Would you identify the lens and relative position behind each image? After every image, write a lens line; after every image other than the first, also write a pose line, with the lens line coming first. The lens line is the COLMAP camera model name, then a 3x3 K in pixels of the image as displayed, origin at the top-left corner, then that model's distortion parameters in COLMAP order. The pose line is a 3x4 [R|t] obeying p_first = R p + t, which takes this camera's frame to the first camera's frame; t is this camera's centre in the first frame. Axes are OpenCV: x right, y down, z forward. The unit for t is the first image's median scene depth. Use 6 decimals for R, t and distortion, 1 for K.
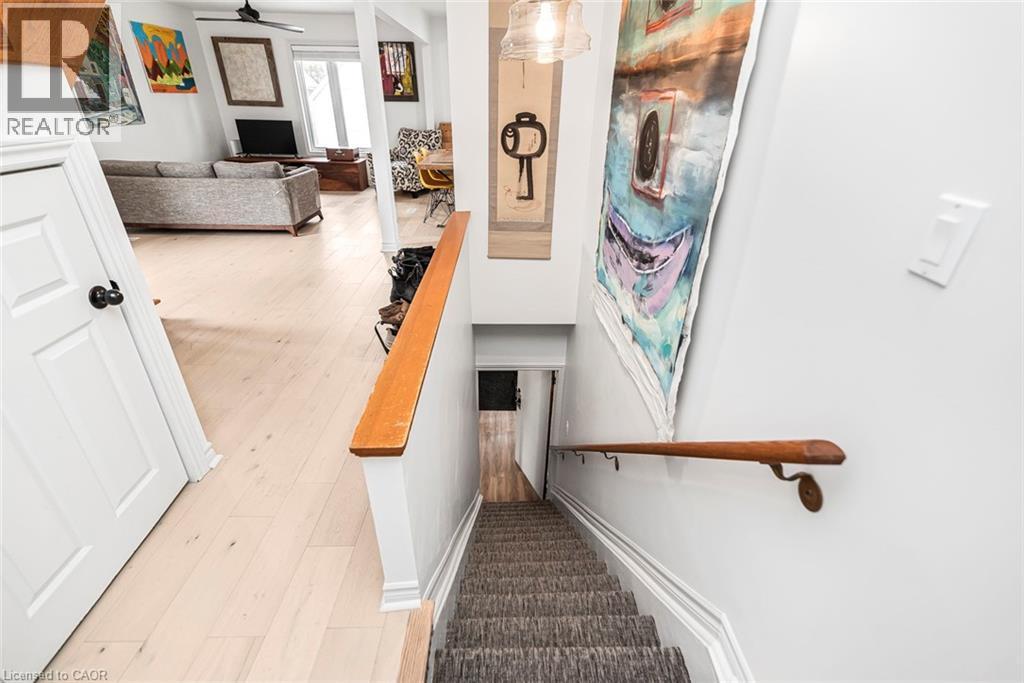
lens RADIAL K [[460.2, 0, 508.2], [0, 460.2, 339.5], [0, 0, 1]] dist [0.003887, 0.000031]
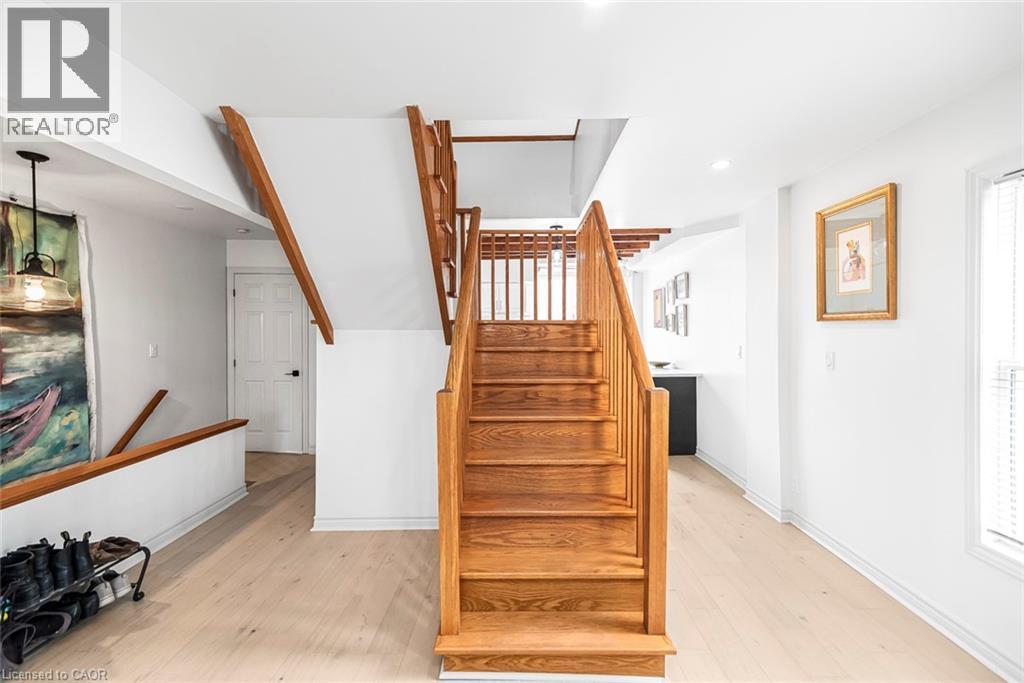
lens RADIAL K [[460.2, 0, 508.2], [0, 460.2, 339.5], [0, 0, 1]] dist [0.003887, 0.000031]
pose [[-0.999413, -0.020799, 0.027233, -0.456936], [-0.005297, 0.878939, 0.476905, -0.378909], [-0.033855, 0.476480, -0.878533, 0.705862]]
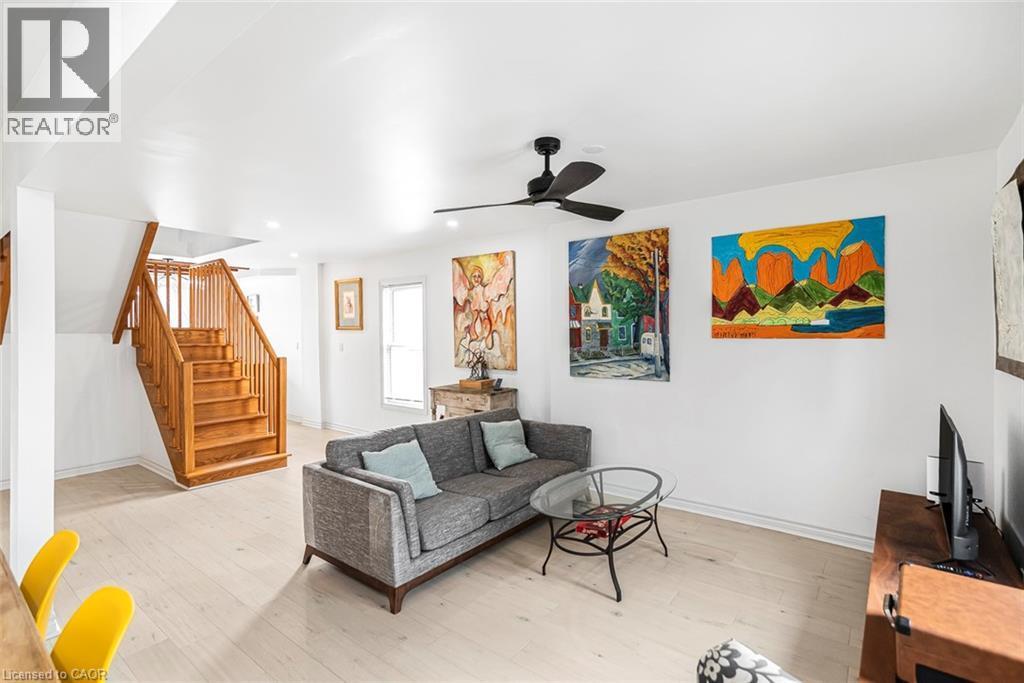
lens RADIAL K [[460.2, 0, 508.2], [0, 460.2, 339.5], [0, 0, 1]] dist [0.003887, 0.000031]
pose [[-0.601369, -0.009783, -0.798912, -0.148738], [-0.379314, 0.883549, 0.274703, -0.596281], [0.703190, 0.468236, -0.535050, 1.132588]]
